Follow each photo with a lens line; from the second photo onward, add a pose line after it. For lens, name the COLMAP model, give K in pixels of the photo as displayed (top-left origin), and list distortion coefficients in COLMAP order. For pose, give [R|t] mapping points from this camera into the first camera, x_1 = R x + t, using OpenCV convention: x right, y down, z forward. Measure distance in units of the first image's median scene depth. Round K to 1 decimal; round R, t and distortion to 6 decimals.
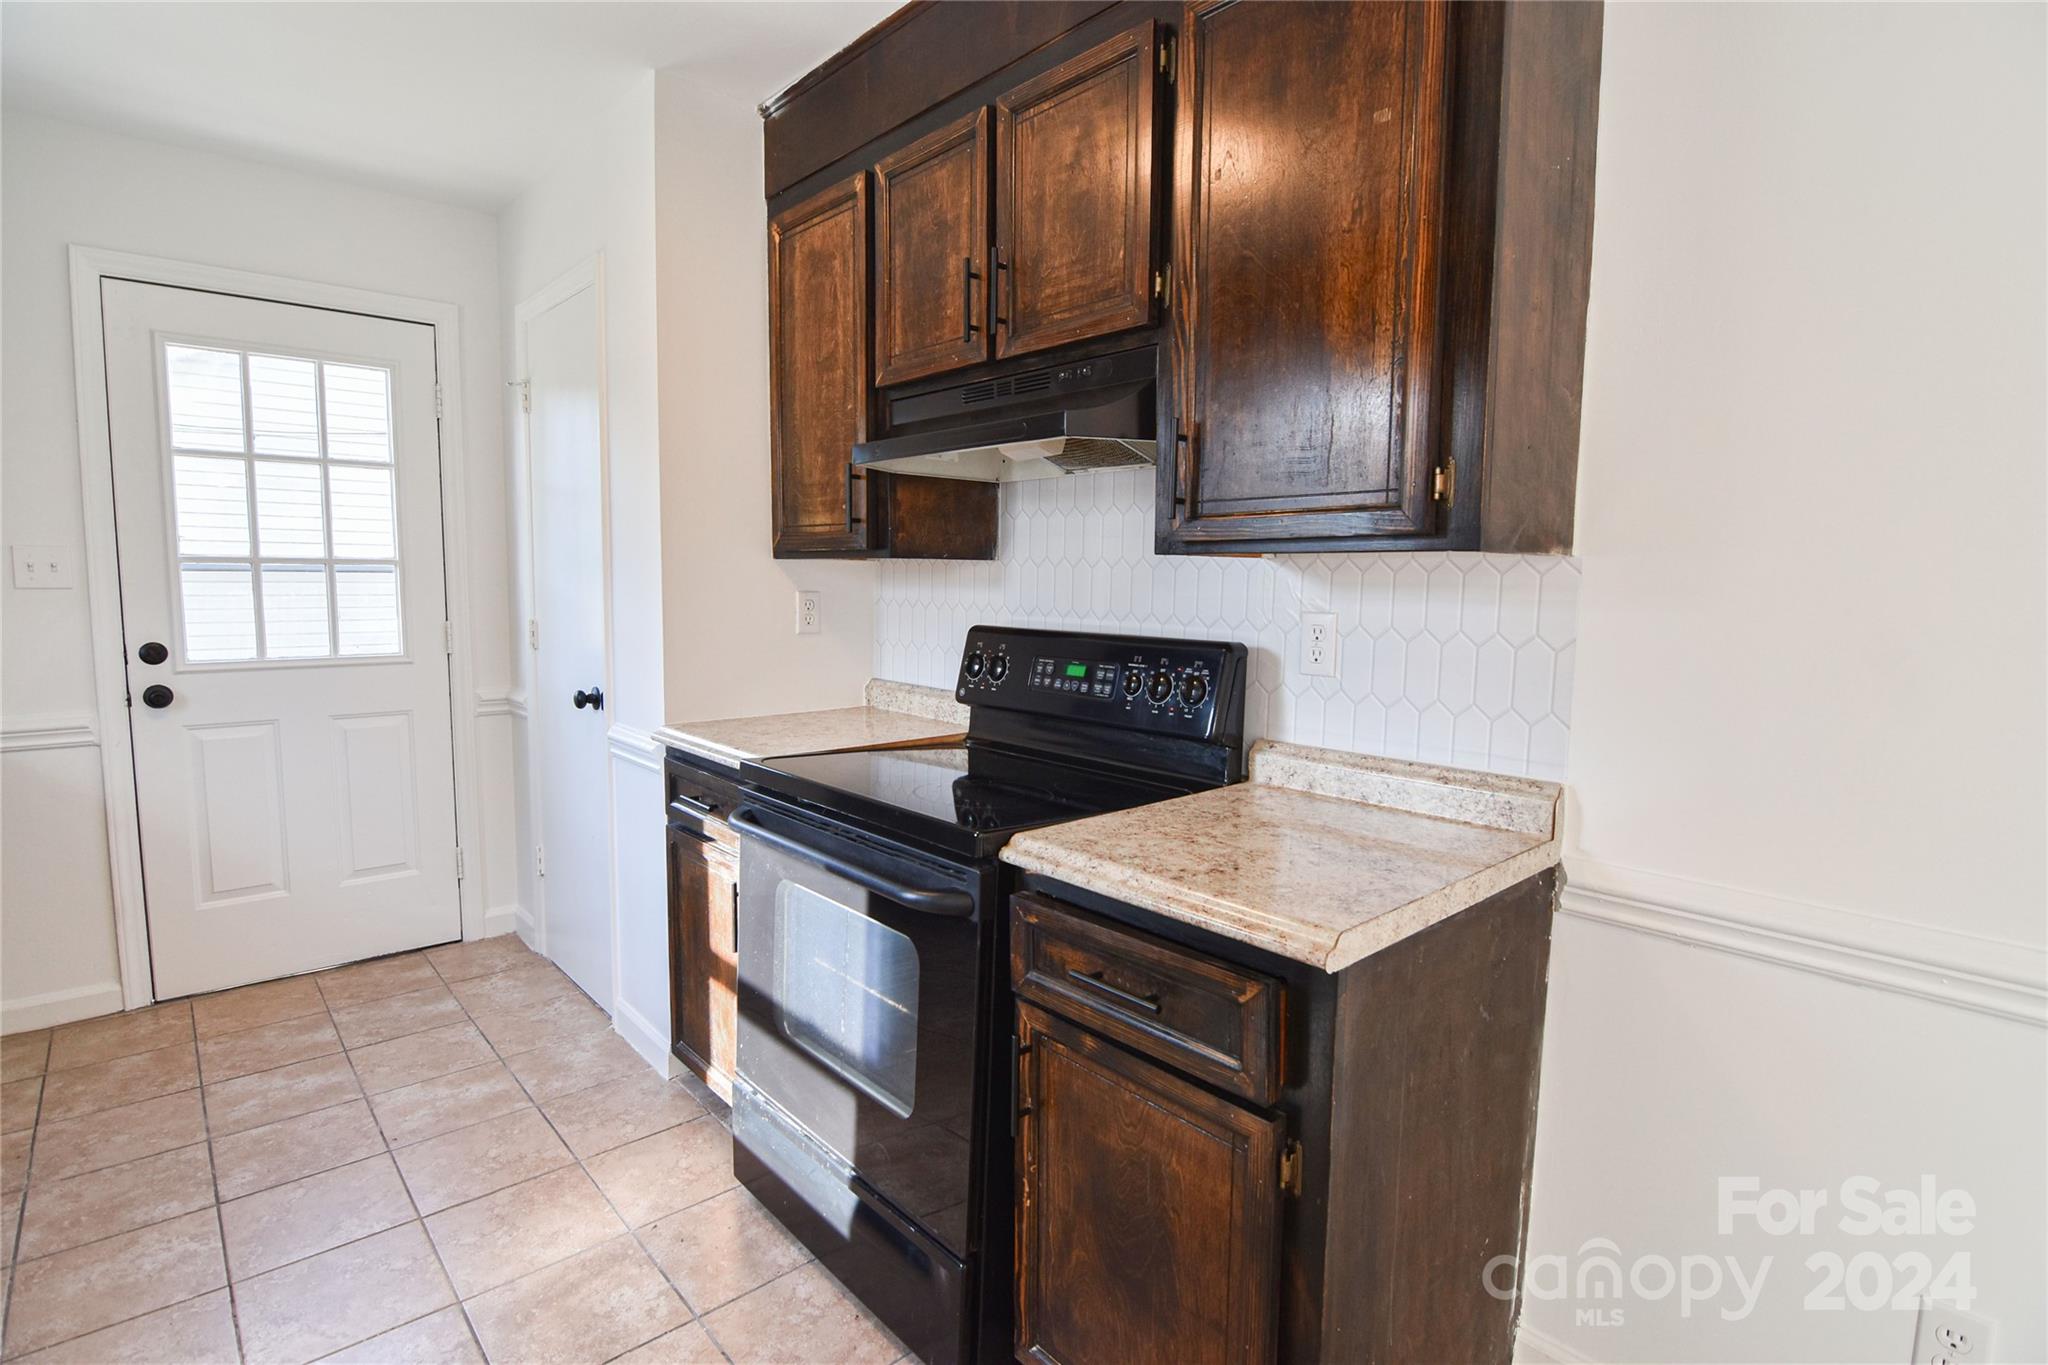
lens RADIAL K [[997.7, 0, 1012.8], [0, 997.7, 672.6], [0, 0, 1]] dist [-0.006534, -0.010963]
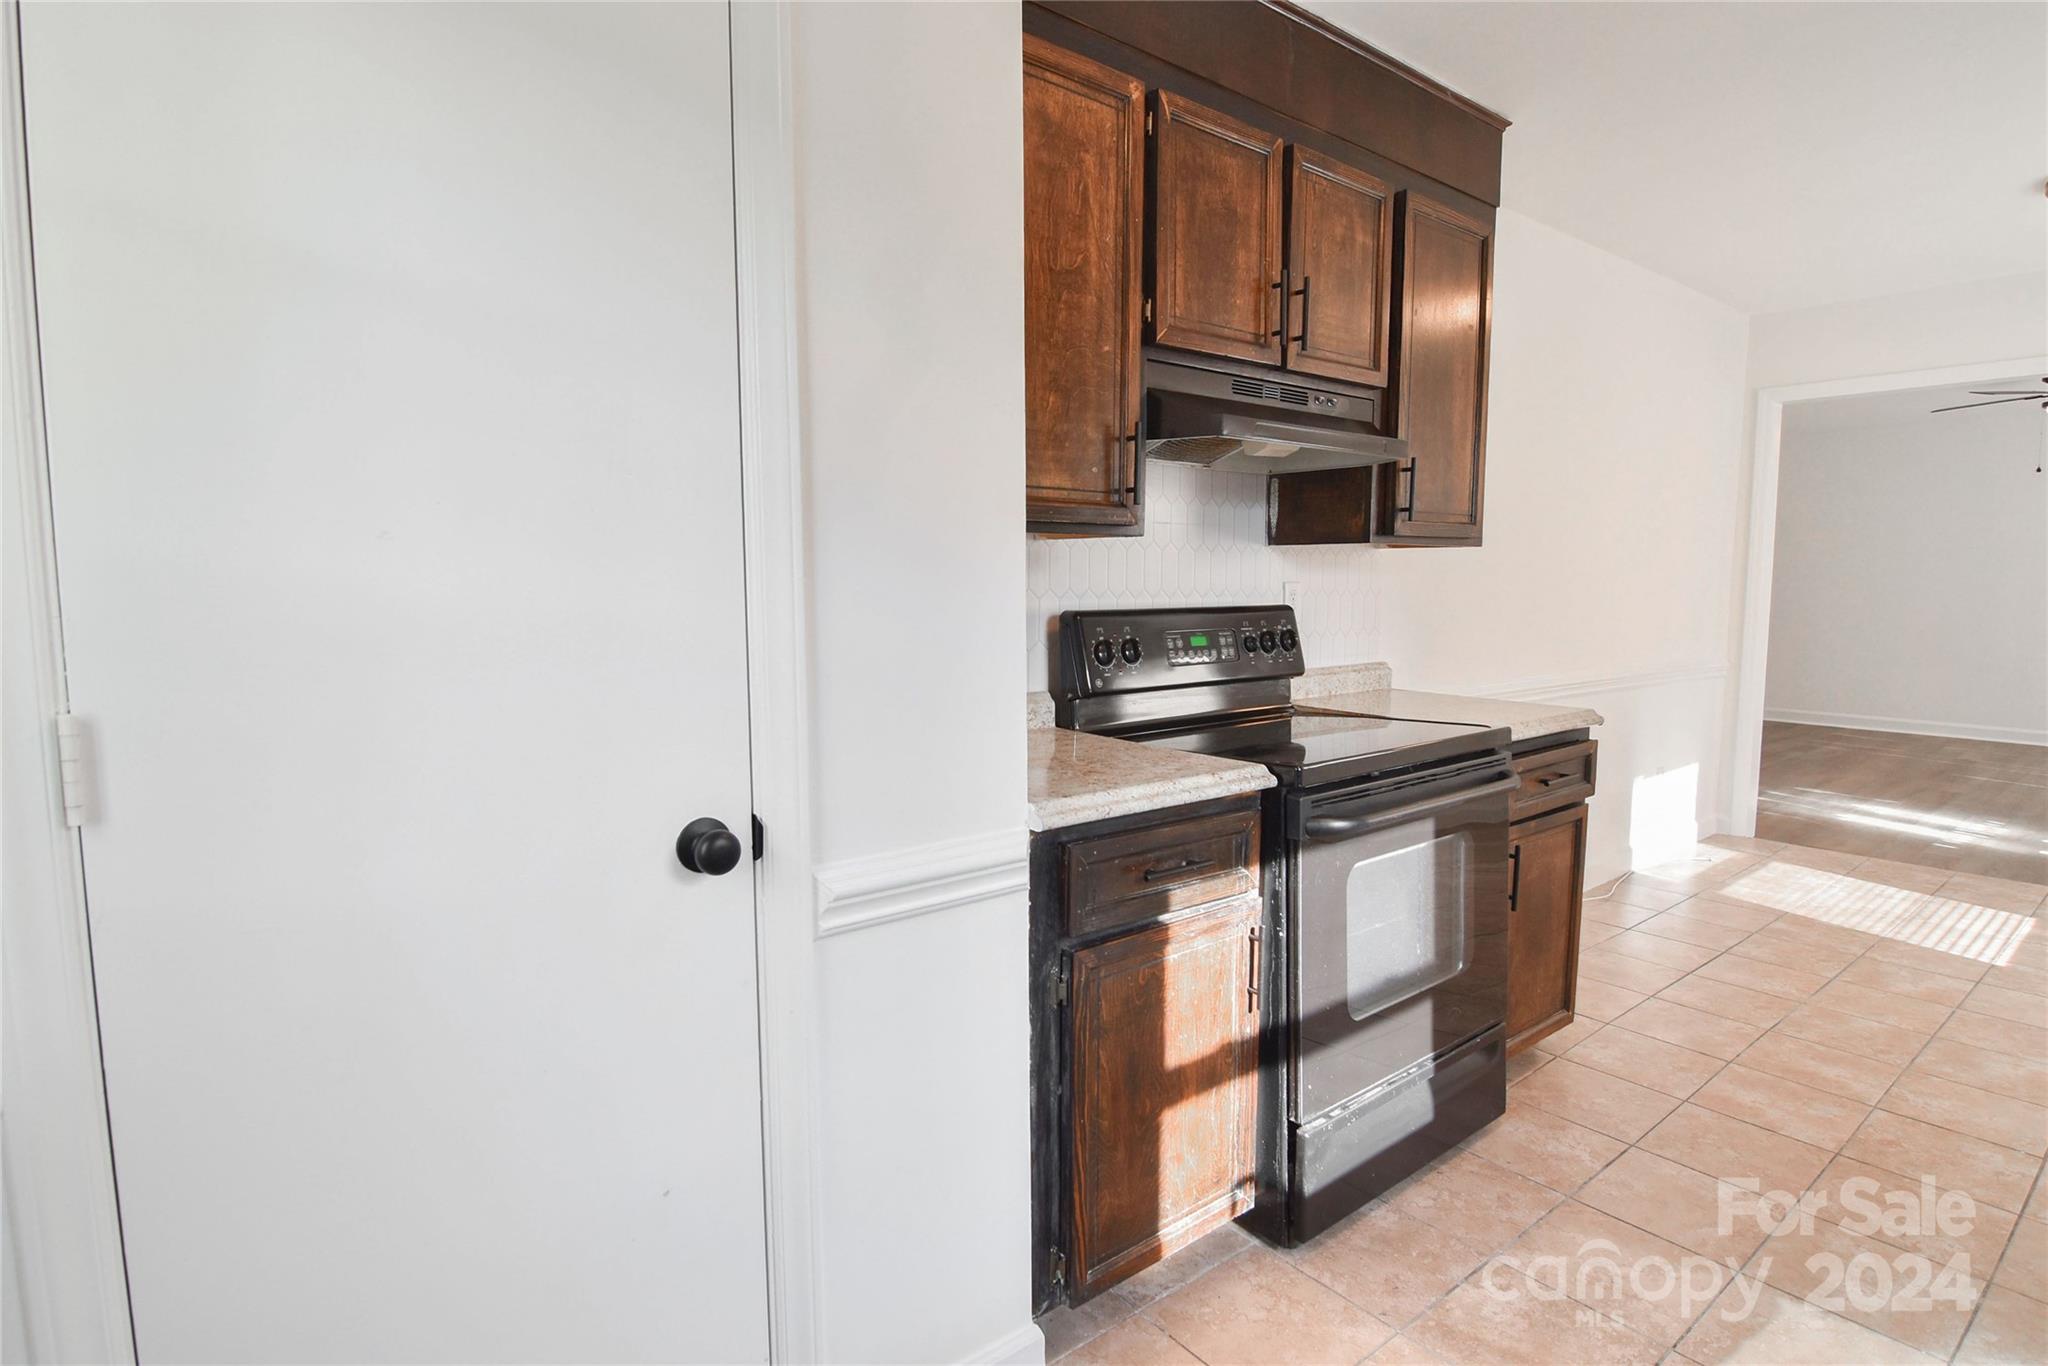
lens RADIAL K [[1052.8, 0, 1030.0], [0, 1052.8, 674.3], [0, 0, 1]] dist [-0.021689, -0.000706]
pose [[0.051404, -0.105615, 0.993078, -1.033034], [0.096192, 0.990292, 0.100340, -0.093941], [-0.994035, 0.090368, 0.061065, 1.020663]]
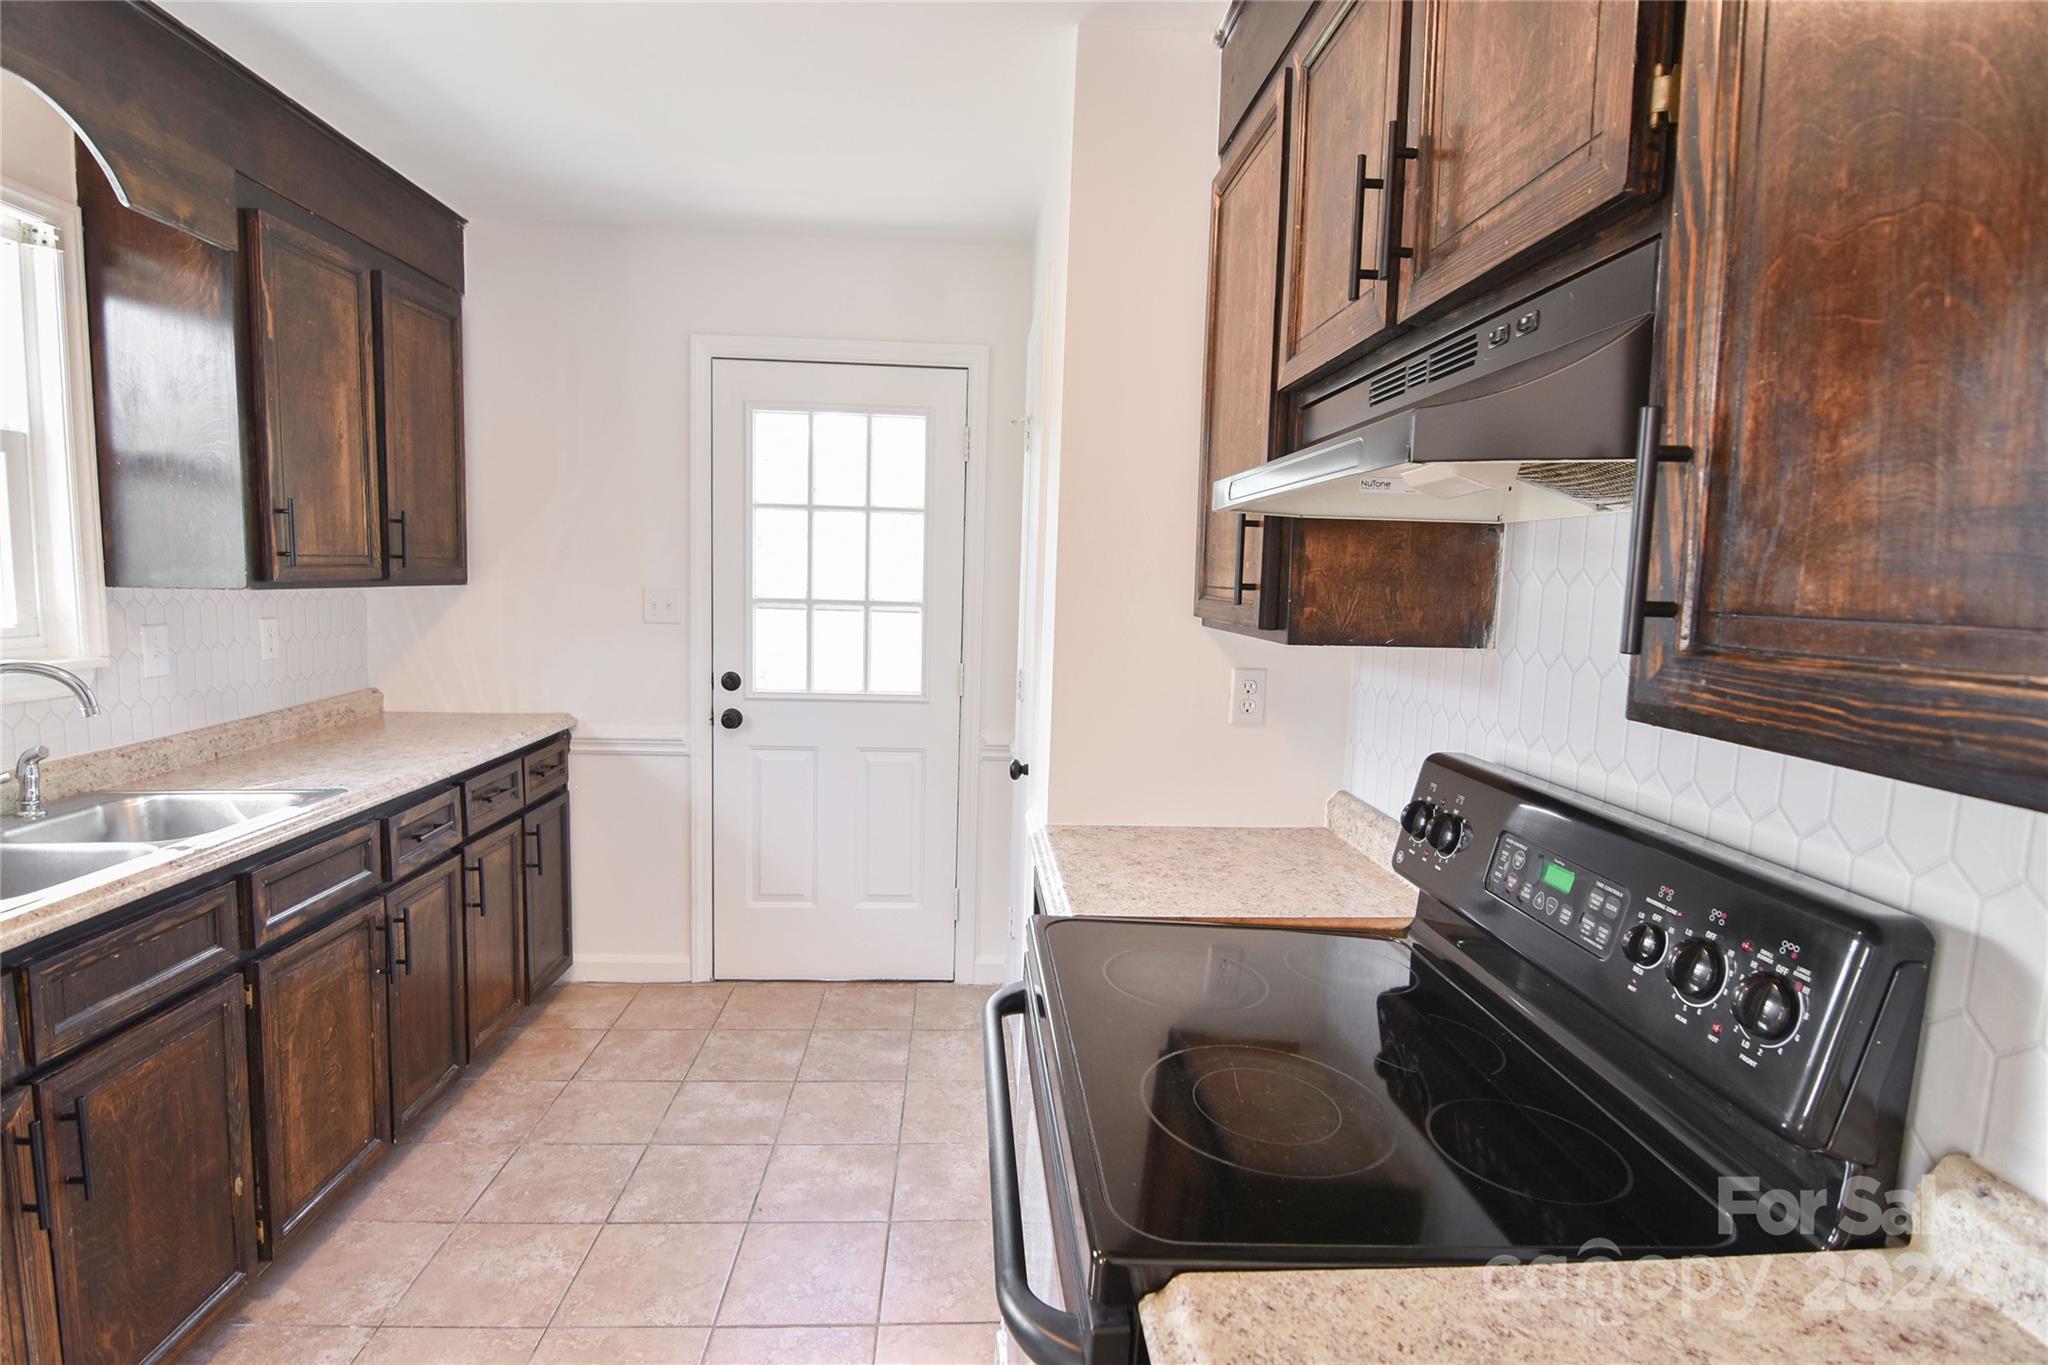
lens RADIAL K [[997.7, 0, 1030.2], [0, 997.7, 672.6], [0, 0, 1]] dist [-0.006534, -0.010963]
pose [[0.784408, 0.069954, -0.616287, 0.148310], [-0.075999, 0.996972, 0.016433, -0.090999], [0.615571, 0.033947, 0.787350, 0.358156]]
